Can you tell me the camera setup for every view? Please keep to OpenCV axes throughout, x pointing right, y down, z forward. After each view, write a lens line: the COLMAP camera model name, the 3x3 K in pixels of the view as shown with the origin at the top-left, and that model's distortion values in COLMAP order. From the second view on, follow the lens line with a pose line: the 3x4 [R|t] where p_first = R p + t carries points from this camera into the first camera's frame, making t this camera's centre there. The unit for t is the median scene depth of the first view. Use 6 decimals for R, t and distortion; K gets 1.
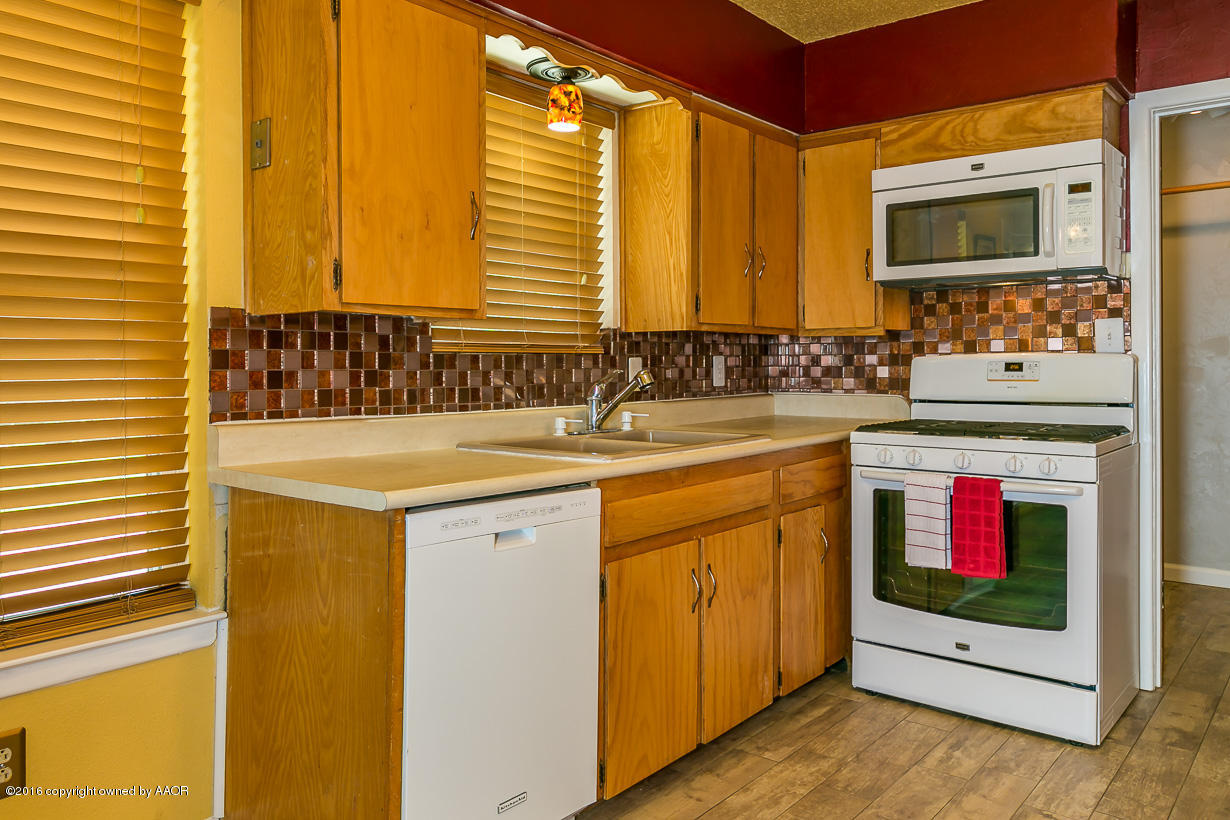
lens RADIAL K [[921.2, 0, 550.7], [0, 921.2, 372.0], [0, 0, 1]] dist [0.000743, -0.002667]
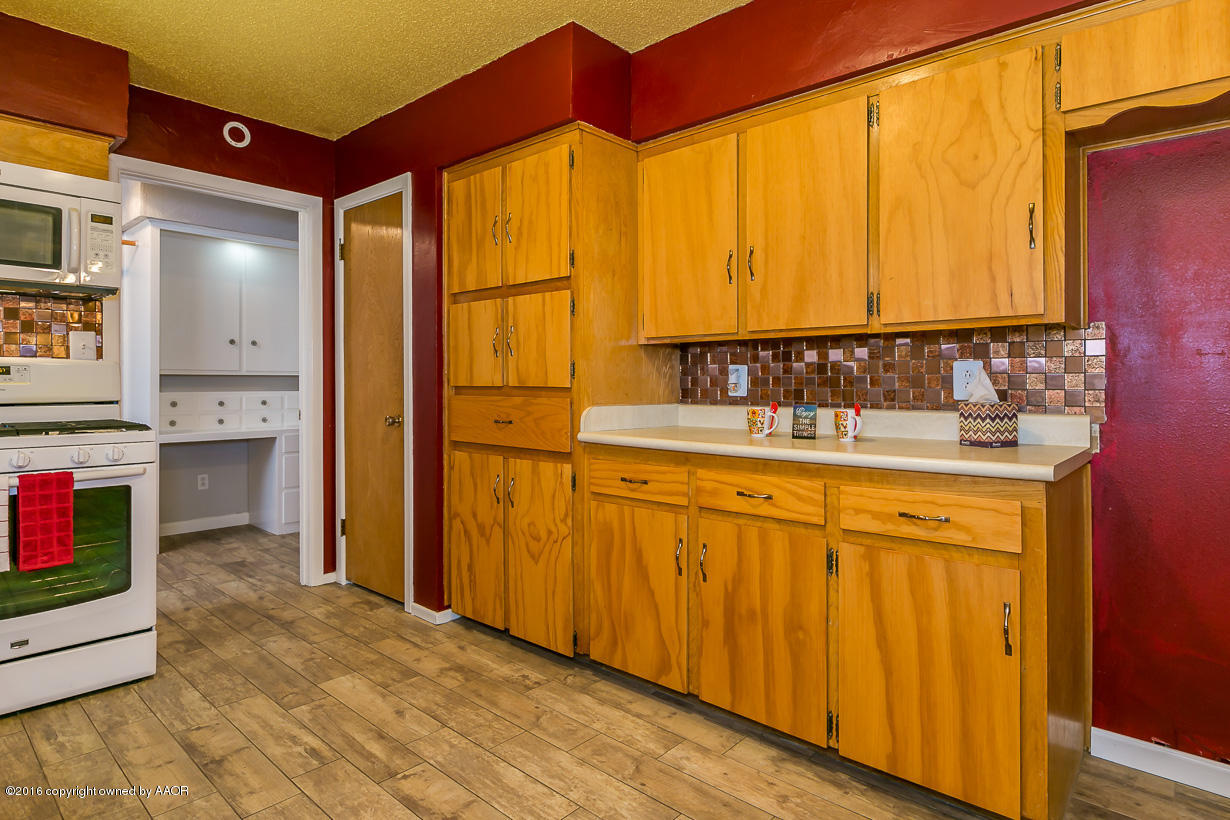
lens RADIAL K [[665.7, 0, 618.8], [0, 665.7, 381.5], [0, 0, 1]] dist [-0.002027, -0.000356]
pose [[0.008033, 0.007781, 0.999937, -0.291116], [0.008727, 0.999931, -0.007851, 0.022856], [-0.999930, 0.008790, 0.007964, 0.349605]]
